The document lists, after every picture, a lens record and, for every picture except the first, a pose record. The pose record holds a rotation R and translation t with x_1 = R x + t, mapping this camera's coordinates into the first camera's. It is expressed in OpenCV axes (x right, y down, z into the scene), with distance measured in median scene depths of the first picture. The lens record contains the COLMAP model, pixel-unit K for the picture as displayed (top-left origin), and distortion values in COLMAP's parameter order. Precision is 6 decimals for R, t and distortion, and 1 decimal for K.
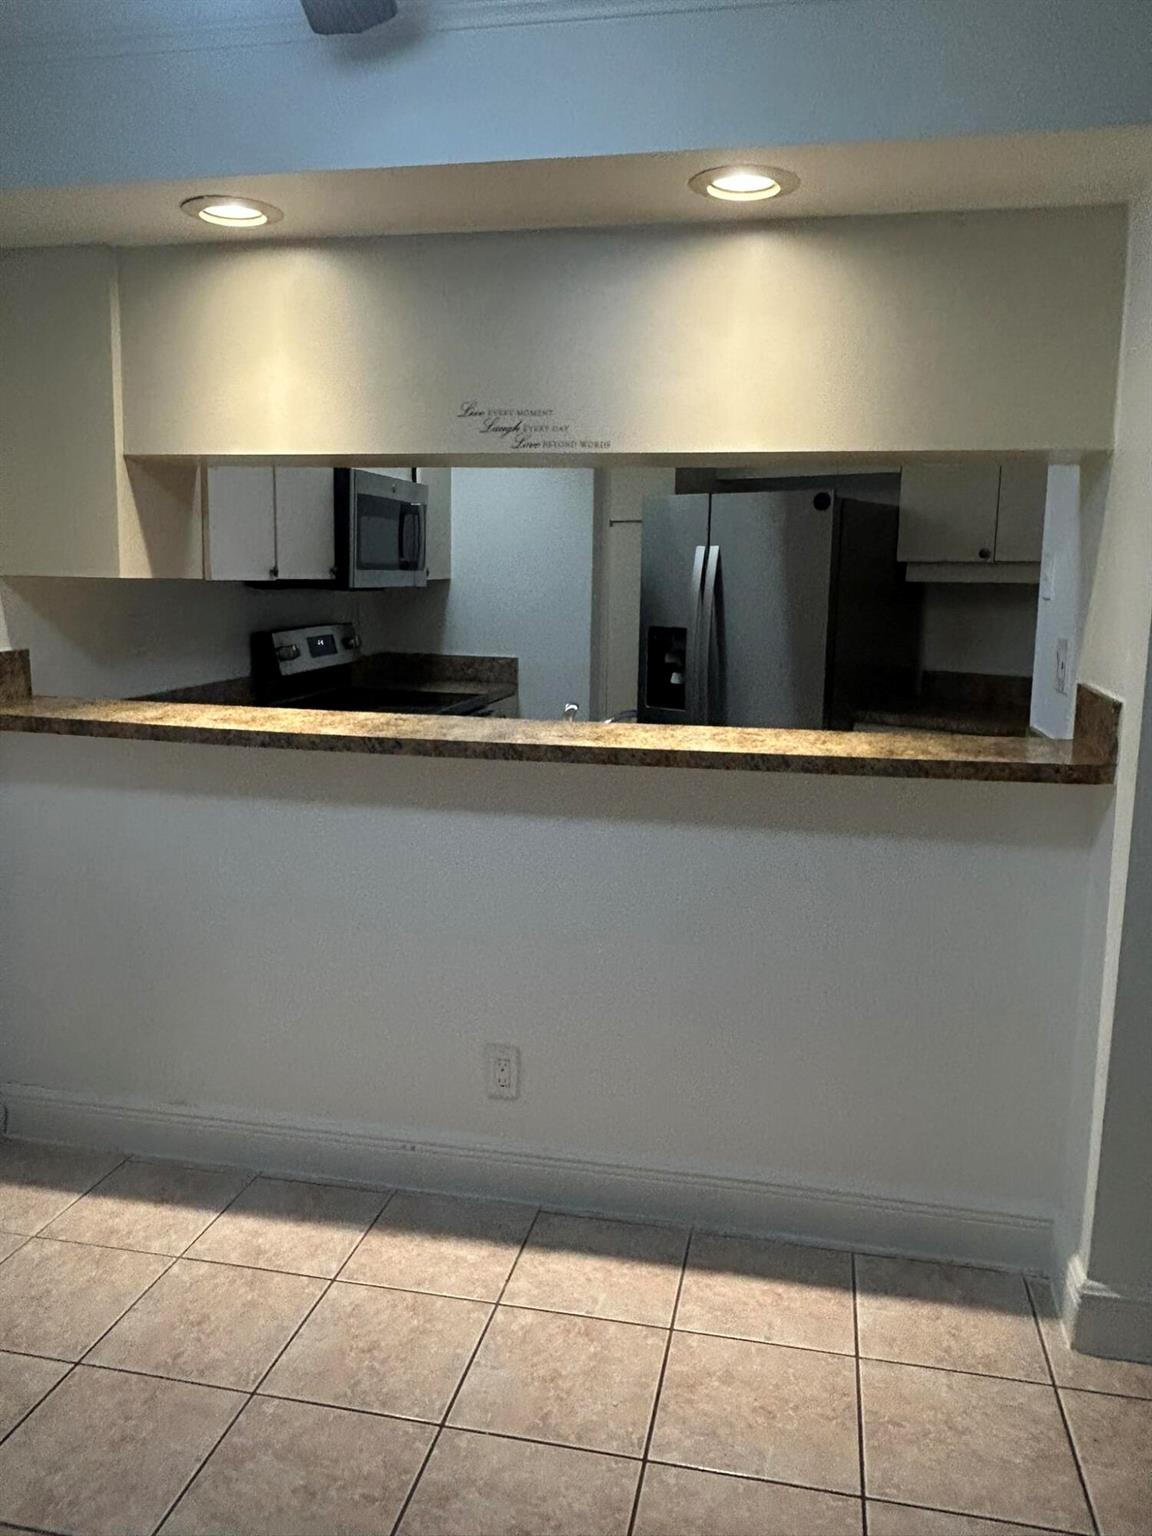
lens RADIAL K [[1176.6, 0, 560.2], [0, 1176.6, 756.8], [0, 0, 1]] dist [-0.002709, -0.001224]
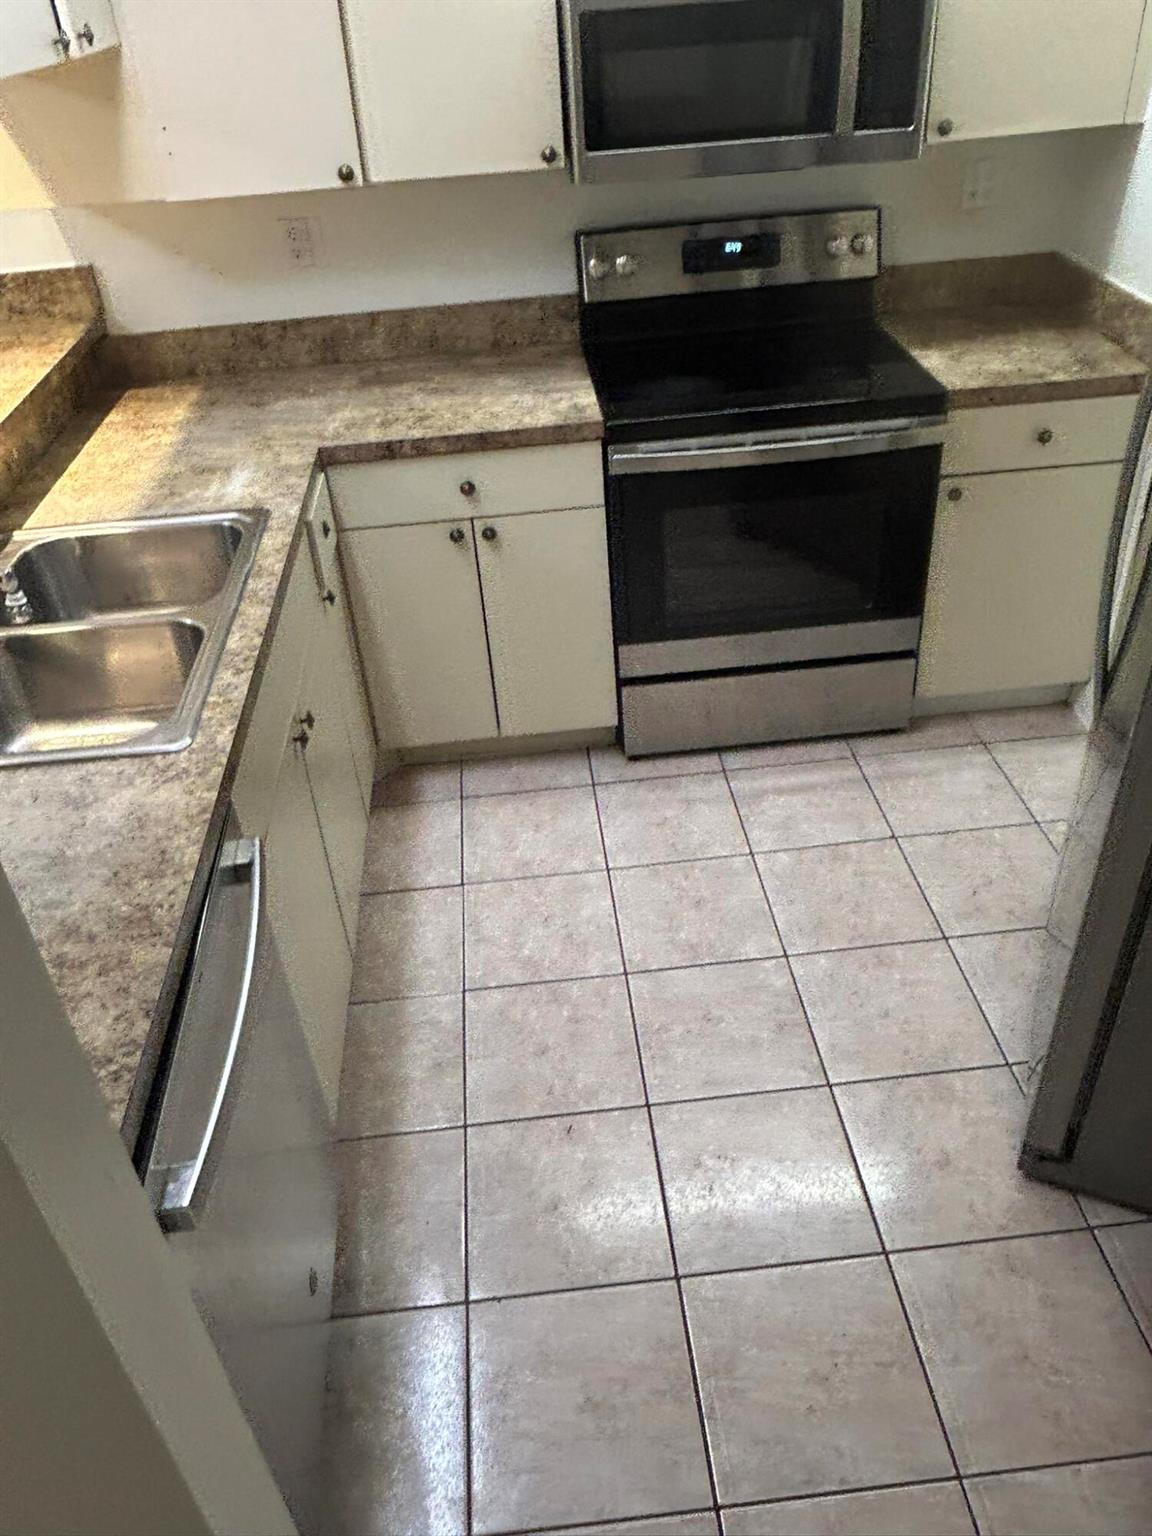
lens RADIAL K [[1150.1, 0, 574.2], [0, 1150.1, 762.0], [0, 0, 1]] dist [0.000279, -0.003833]
pose [[0.294152, 0.528765, -0.796167, 0.639824], [-0.081713, 0.843884, 0.530267, -0.281209], [0.952259, -0.090922, 0.291437, 1.060398]]
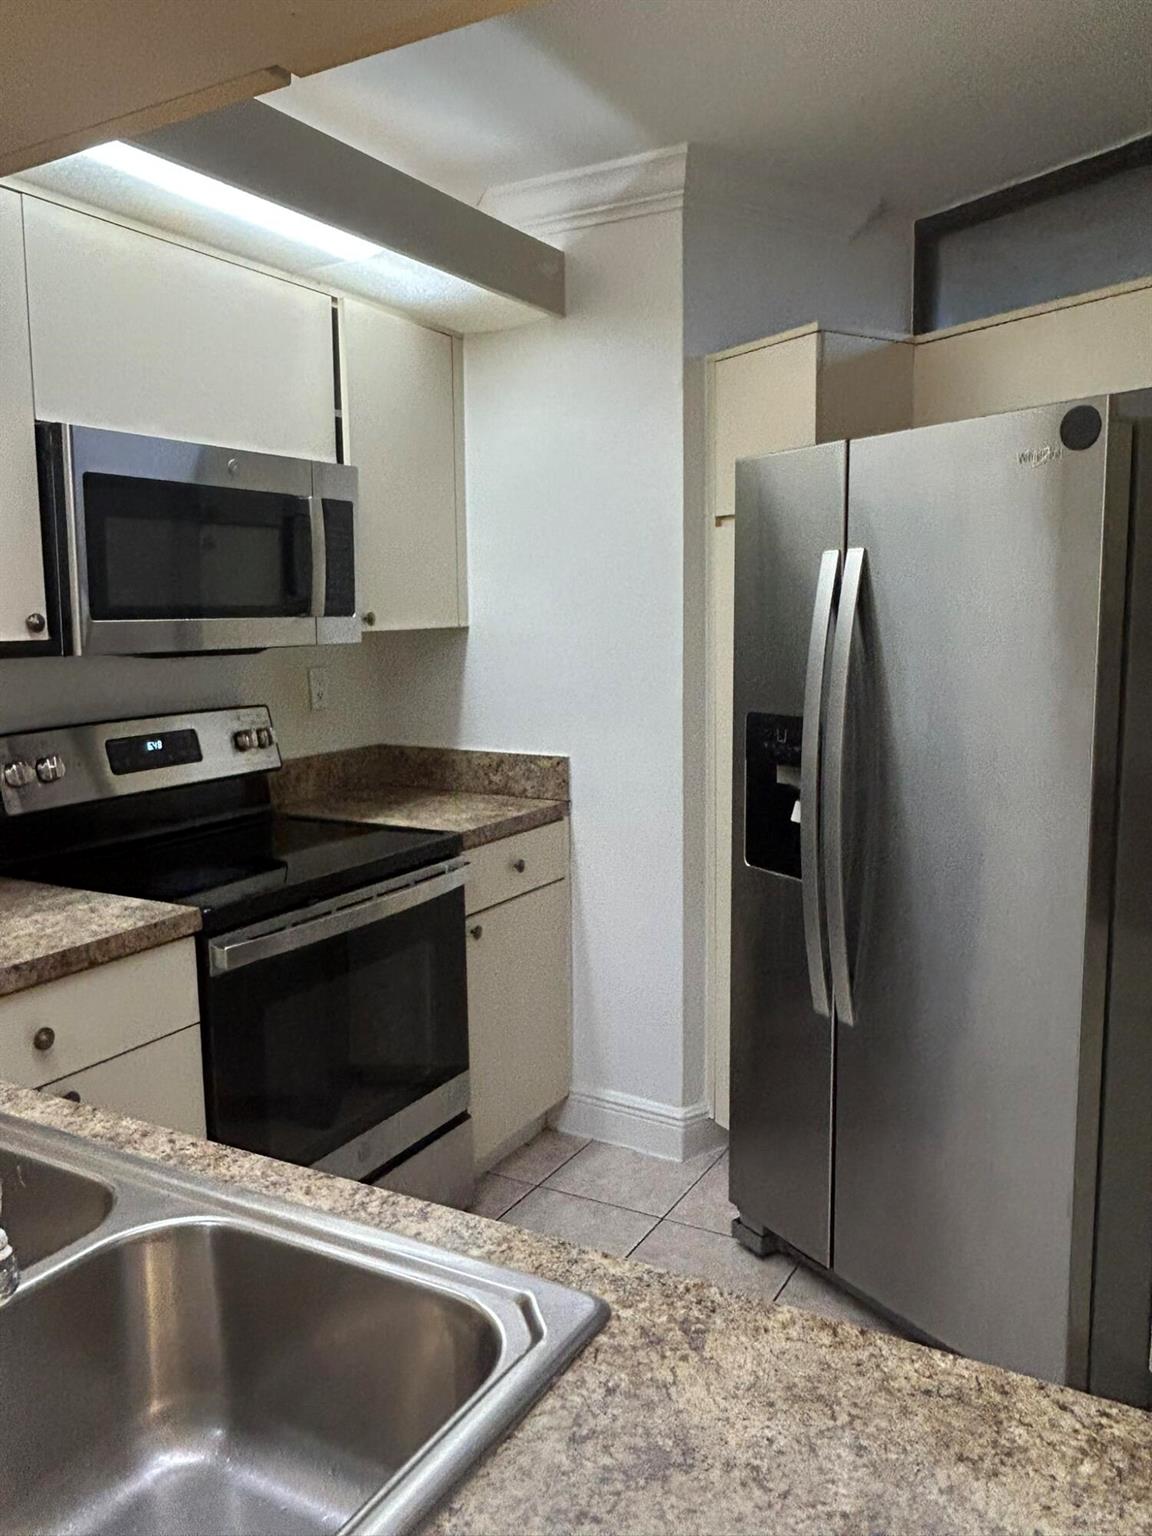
lens RADIAL K [[1176.6, 0, 560.2], [0, 1176.6, 756.8], [0, 0, 1]] dist [-0.002709, -0.001224]
pose [[0.952730, 0.008184, -0.303707, 0.241943], [-0.017495, 0.999456, -0.027950, -0.118602], [0.303313, 0.031942, 0.952355, 0.767712]]
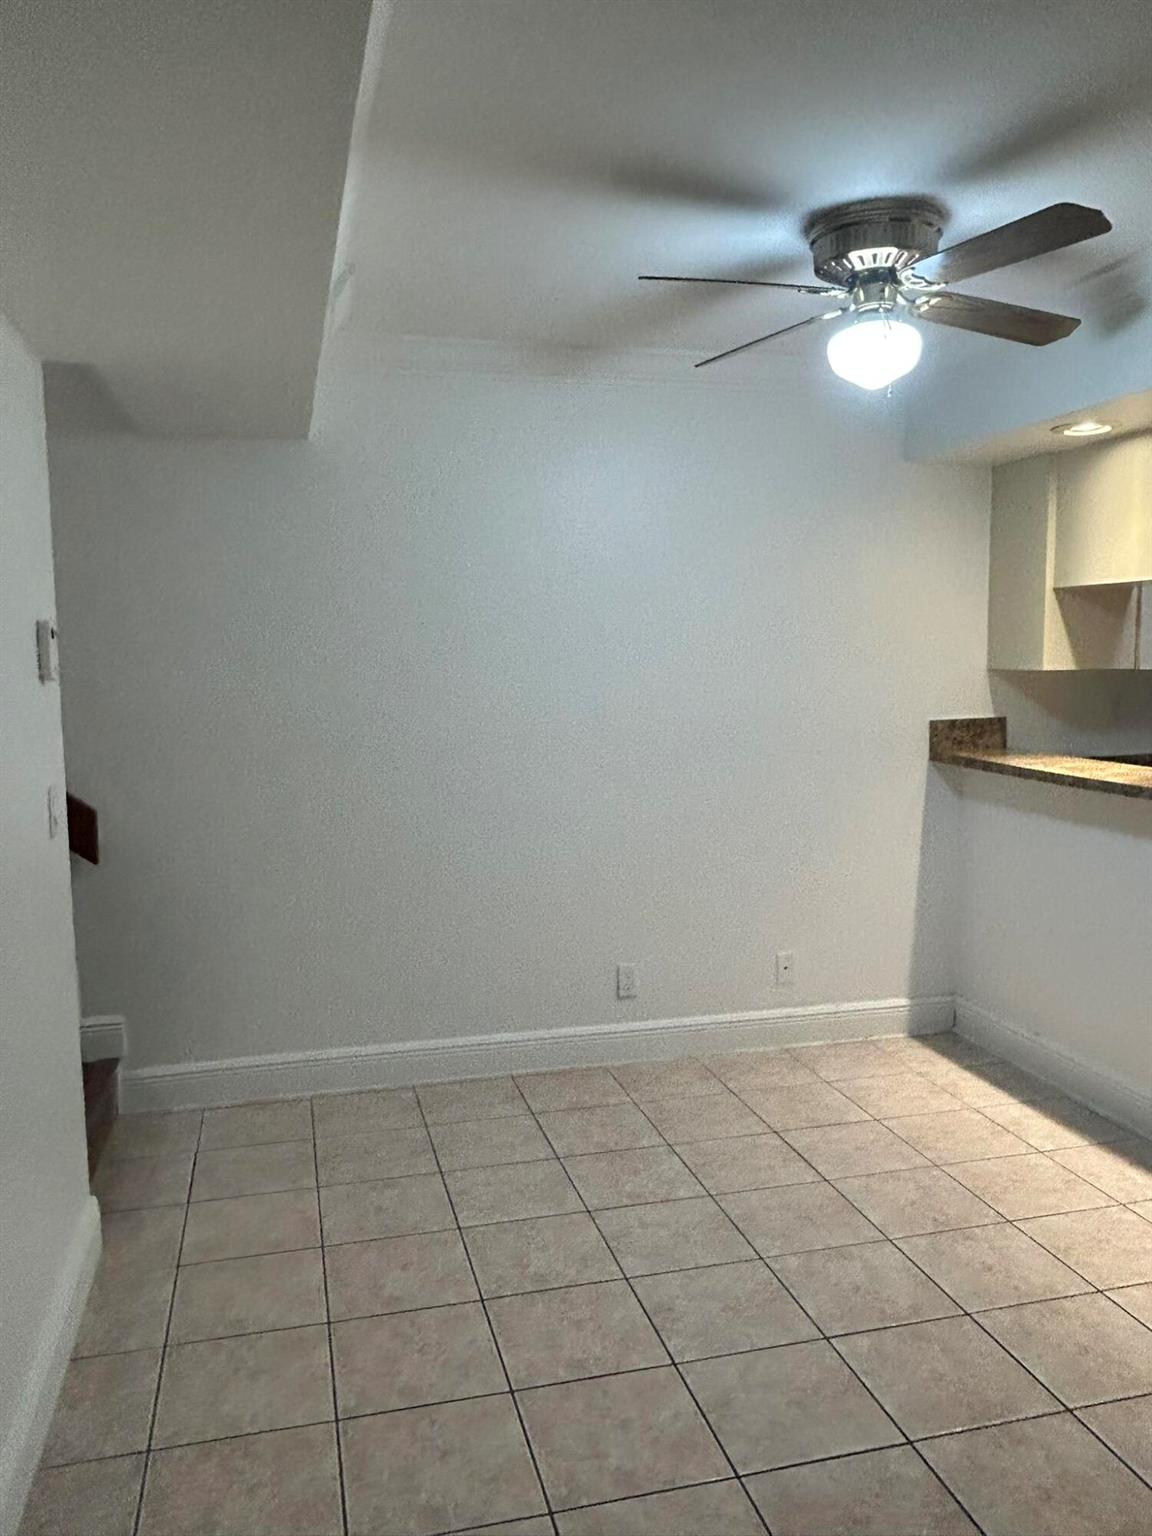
lens RADIAL K [[1153.9, 0, 571.6], [0, 1153.9, 769.1], [0, 0, 1]] dist [0.000008, -0.002495]
pose [[0.448293, 0.069011, -0.891219, 0.624597], [-0.116356, 0.993038, 0.018366, 0.013302], [0.886281, 0.095466, 0.453202, -0.163627]]
